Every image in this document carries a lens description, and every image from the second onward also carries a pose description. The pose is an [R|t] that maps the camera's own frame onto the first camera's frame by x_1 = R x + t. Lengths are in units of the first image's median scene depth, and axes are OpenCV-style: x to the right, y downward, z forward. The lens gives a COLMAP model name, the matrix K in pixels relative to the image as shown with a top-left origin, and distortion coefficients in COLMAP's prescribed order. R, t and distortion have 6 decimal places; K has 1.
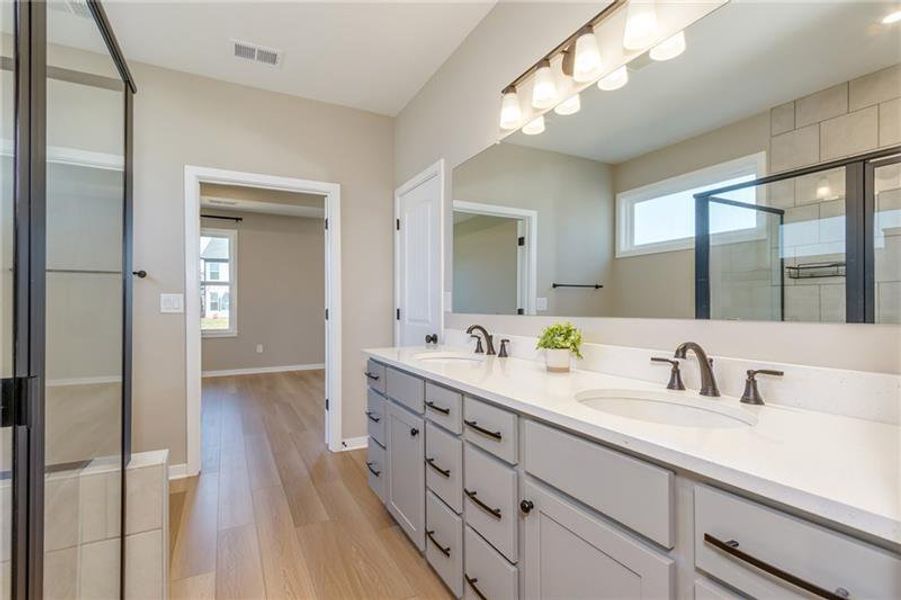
lens RADIAL K [[419.7, 0, 449.2], [0, 419.7, 302.6], [0, 0, 1]] dist [0.006044, -0.000169]
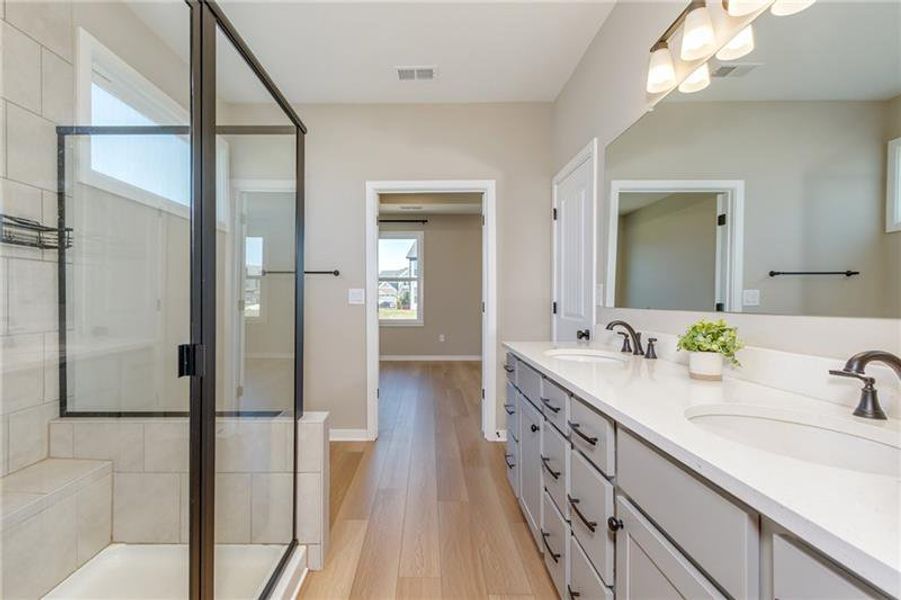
lens RADIAL K [[435.1, 0, 449.6], [0, 435.1, 299.6], [0, 0, 1]] dist [-0.000401, 0.001960]
pose [[0.882950, 0.002963, -0.469458, 0.170770], [0.000434, 0.999975, 0.007128, 0.002082], [0.469467, -0.006498, 0.882926, 0.016595]]
